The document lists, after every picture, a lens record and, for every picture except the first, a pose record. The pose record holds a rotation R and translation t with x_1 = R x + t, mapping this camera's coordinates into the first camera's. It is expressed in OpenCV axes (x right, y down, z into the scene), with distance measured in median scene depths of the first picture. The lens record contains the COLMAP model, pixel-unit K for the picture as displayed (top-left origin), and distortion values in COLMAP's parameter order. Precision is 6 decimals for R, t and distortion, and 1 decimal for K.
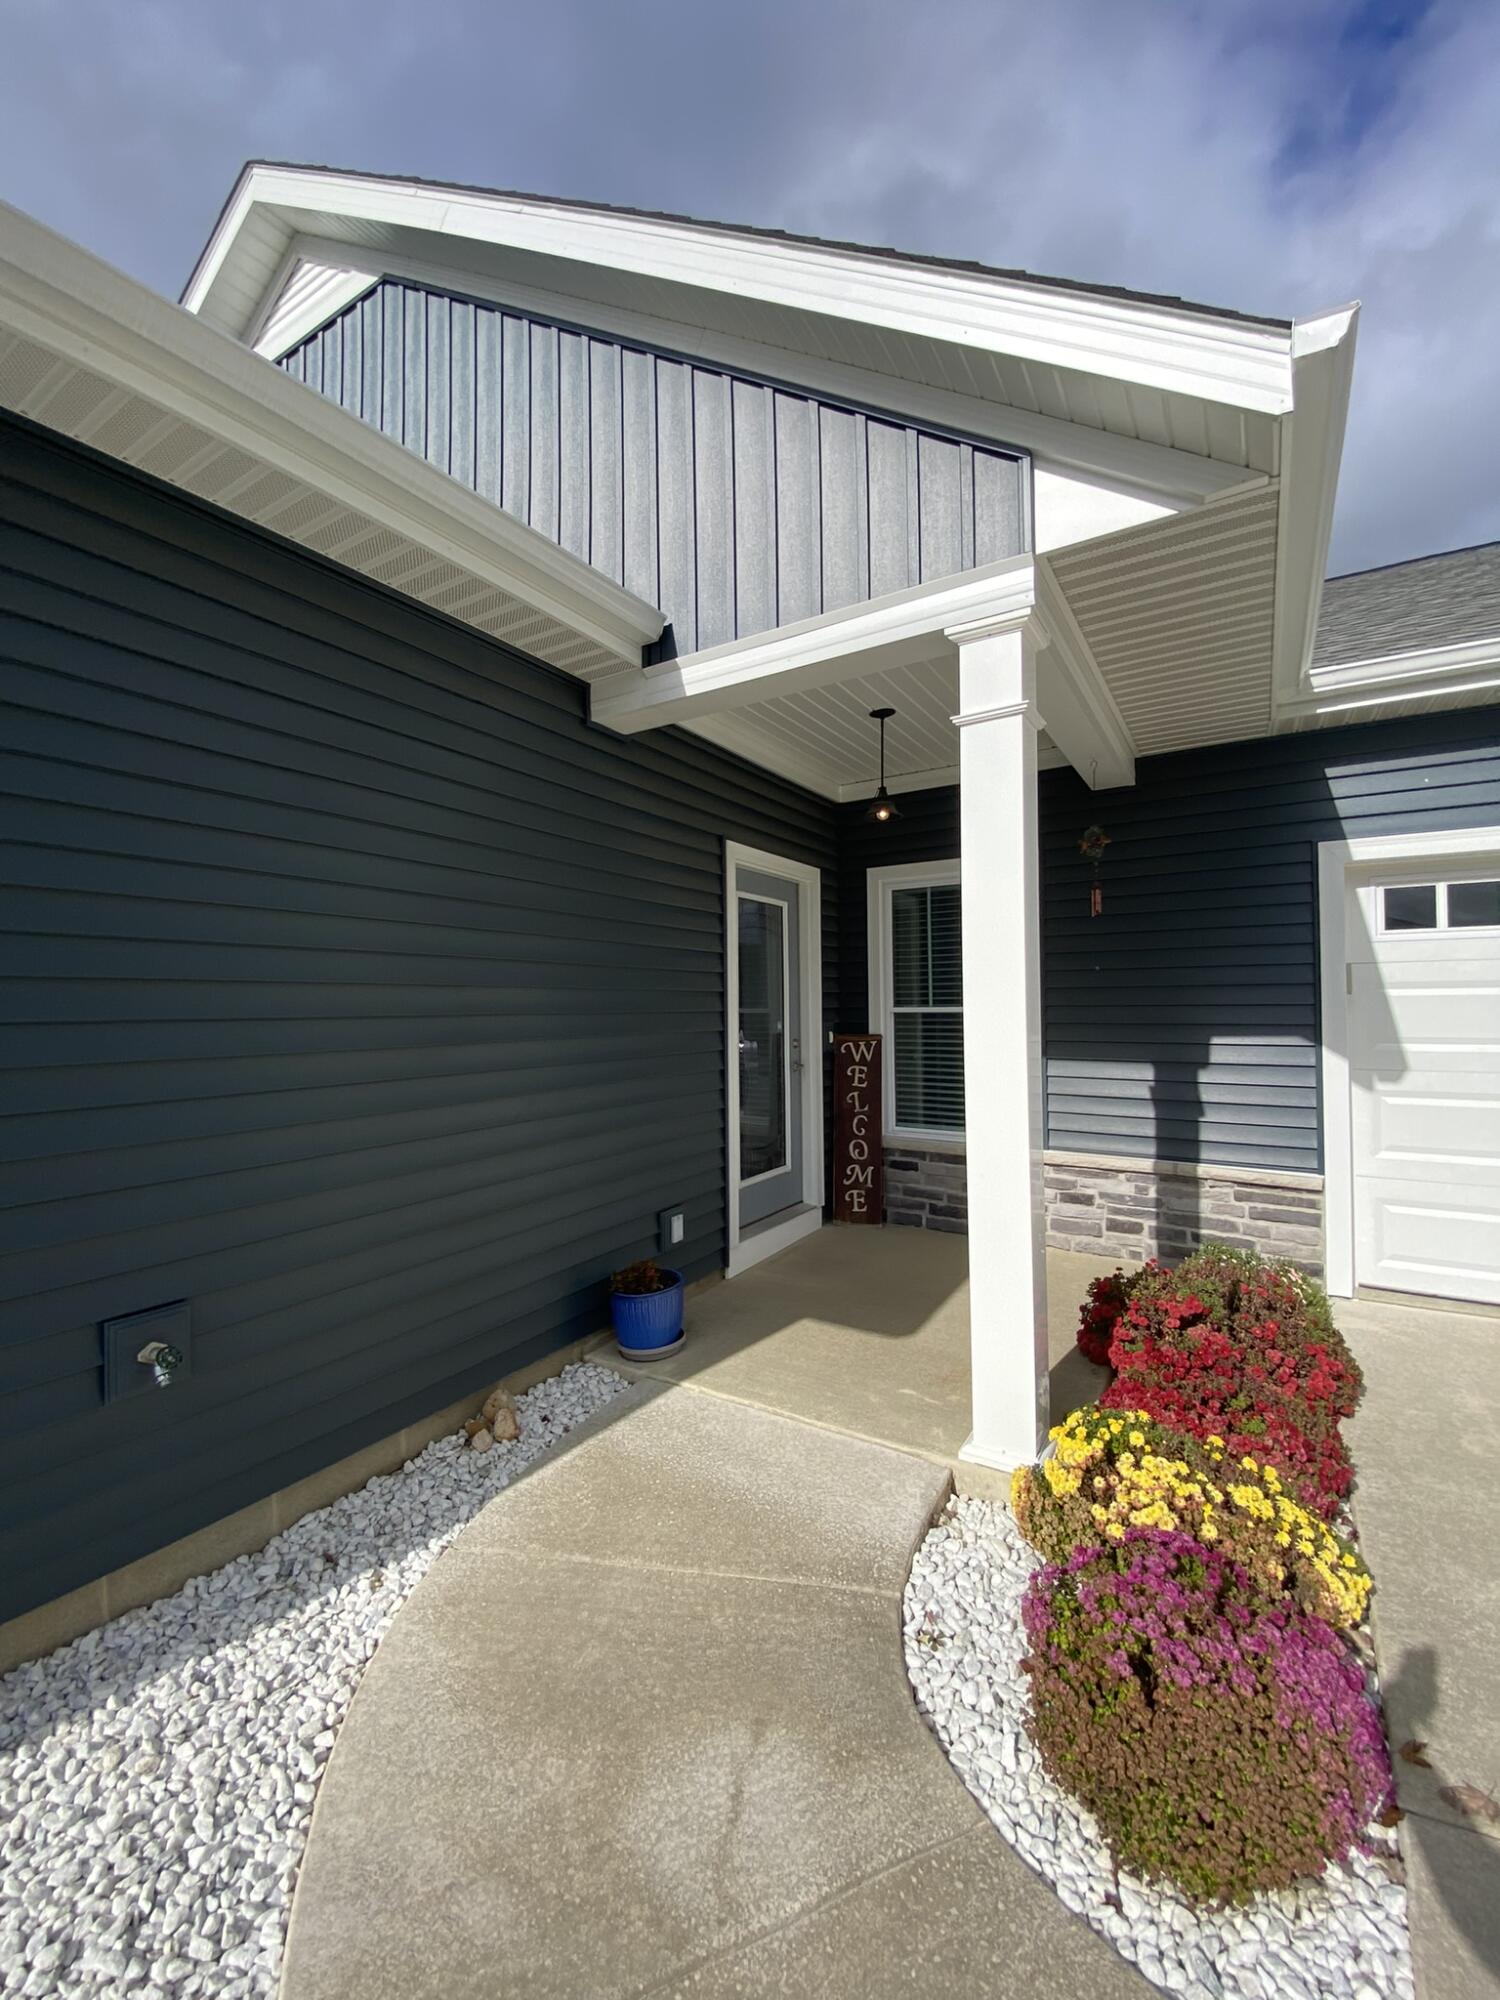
lens RADIAL K [[805.1, 0, 741.2], [0, 805.1, 986.9], [0, 0, 1]] dist [0.009044, -0.013140]
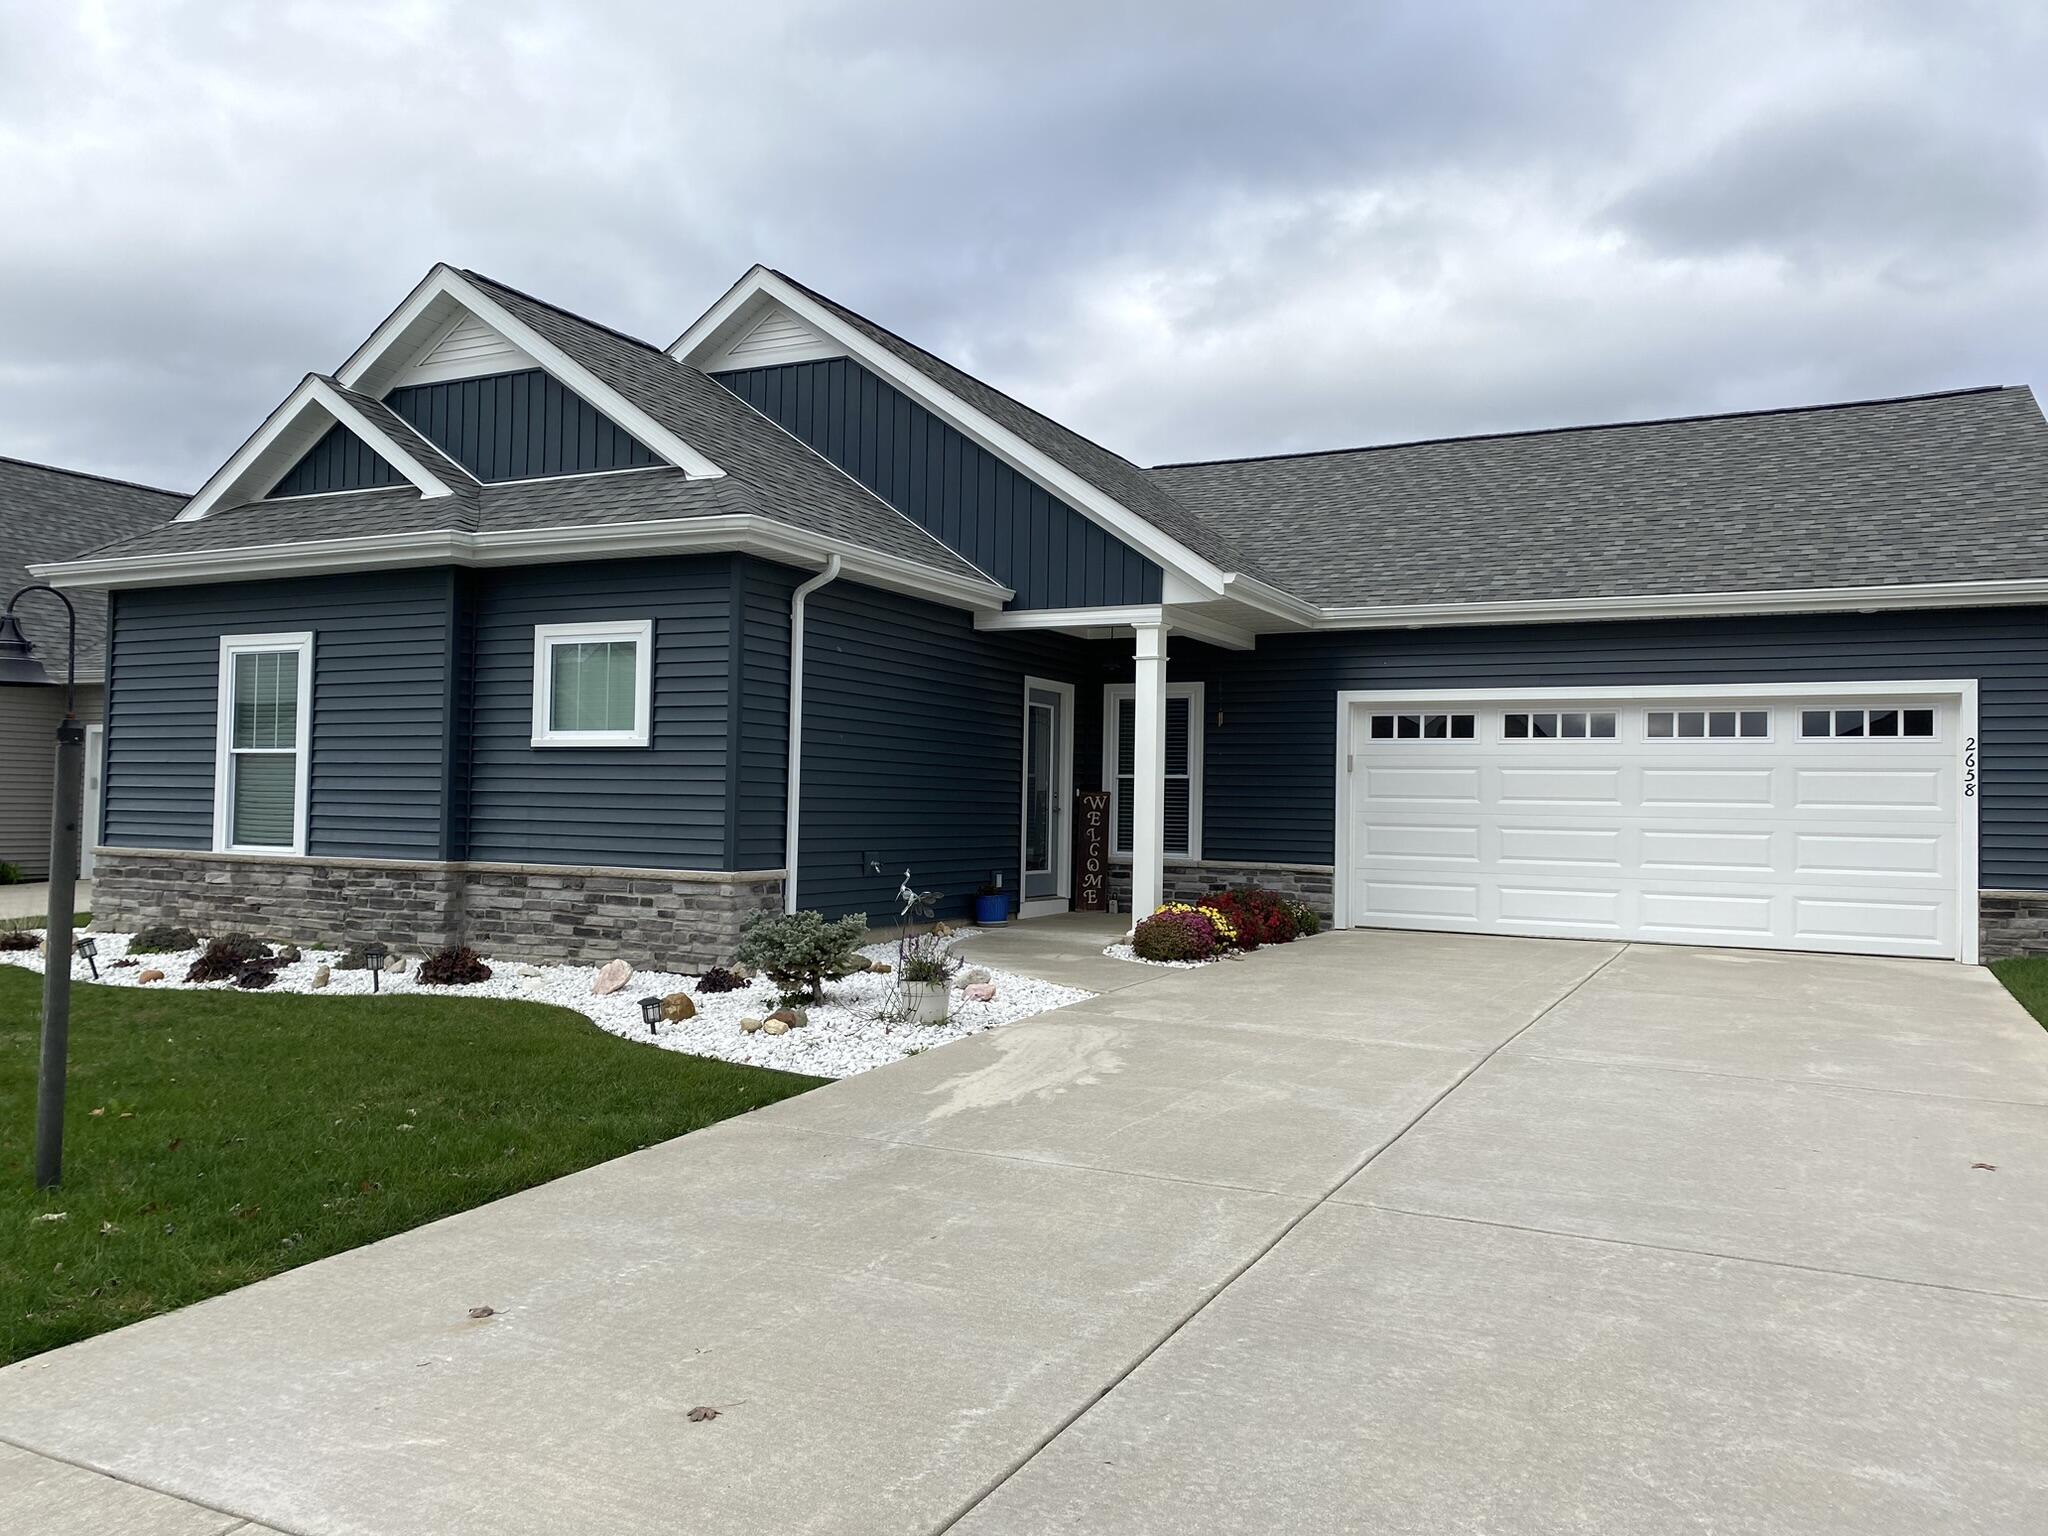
lens RADIAL K [[1505.4, 0, 1026.9], [0, 1505.4, 764.7], [0, 0, 1]] dist [0.013628, -0.010899]
pose [[0.995153, 0.032535, 0.092804, -0.310017], [-0.032359, 0.999471, -0.003405, 0.026407], [-0.092865, 0.000386, 0.995679, -2.267788]]
